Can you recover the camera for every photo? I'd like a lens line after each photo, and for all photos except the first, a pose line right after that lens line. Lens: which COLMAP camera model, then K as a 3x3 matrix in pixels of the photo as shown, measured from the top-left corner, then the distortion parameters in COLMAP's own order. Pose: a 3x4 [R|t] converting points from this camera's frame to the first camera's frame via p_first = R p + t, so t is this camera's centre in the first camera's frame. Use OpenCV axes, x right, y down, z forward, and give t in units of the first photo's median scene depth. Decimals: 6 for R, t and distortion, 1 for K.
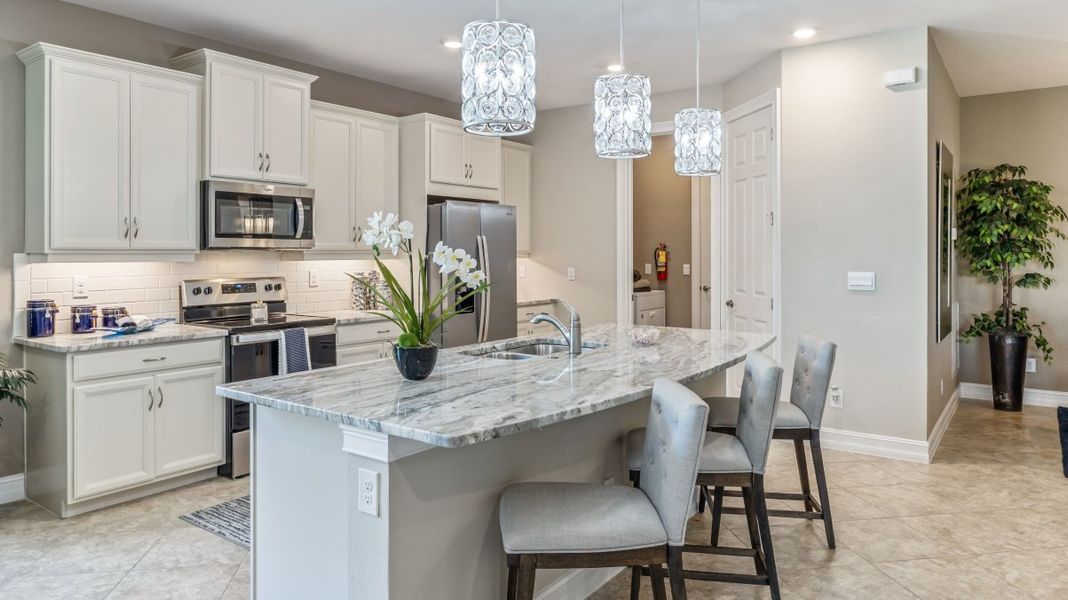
lens RADIAL K [[699.7, 0, 536.8], [0, 699.7, 251.4], [0, 0, 1]] dist [0.003639, 0.002215]
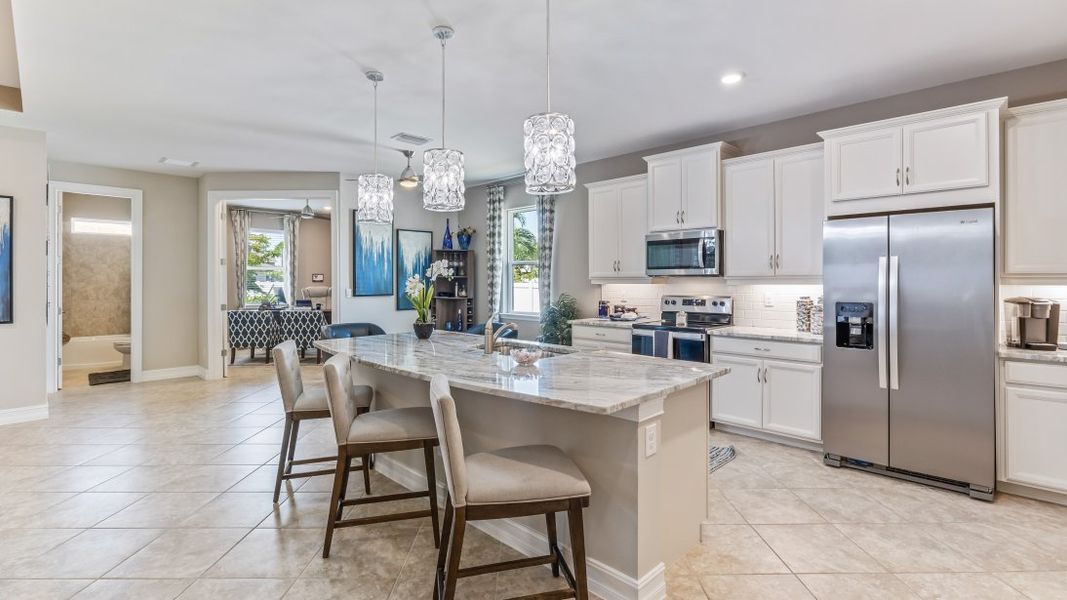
lens RADIAL K [[477.8, 0, 524.4], [0, 477.8, 277.1], [0, 0, 1]] dist [-0.010659, 0.000231]
pose [[-0.154542, -0.001083, -0.987986, 0.687277], [0.009643, 0.999950, -0.002605, -0.002000], [0.987939, -0.009930, -0.154524, 0.874214]]
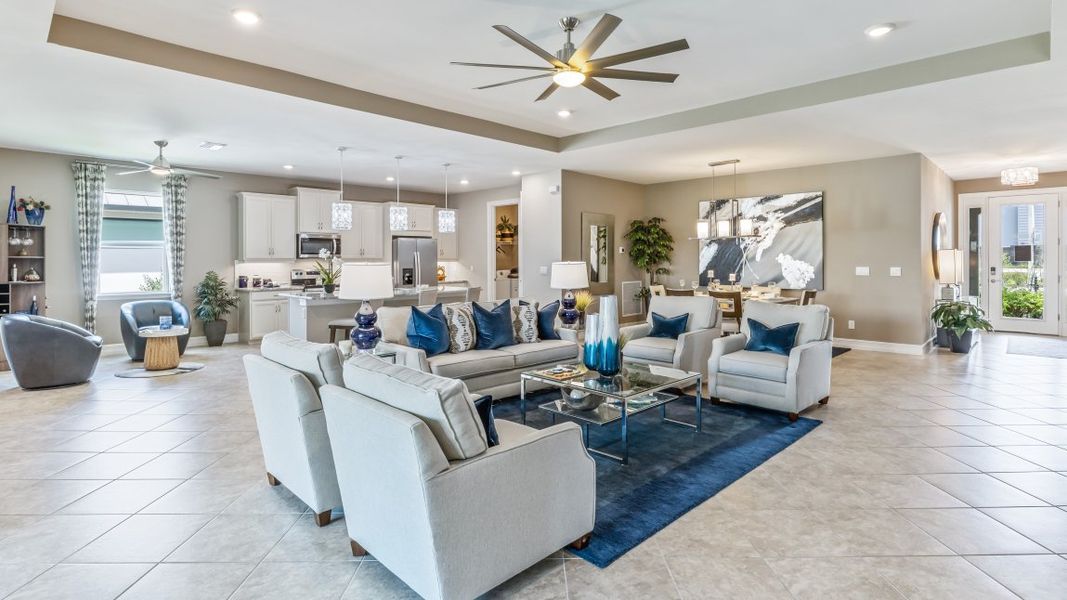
lens RADIAL K [[539.1, 0, 535.7], [0, 539.1, 258.6], [0, 0, 1]] dist [0.010755, -0.002801]
pose [[0.986760, -0.002494, -0.162168, 0.800759], [0.002928, 0.999993, 0.002439, -0.005247], [0.162161, -0.002881, 0.986760, -0.956591]]
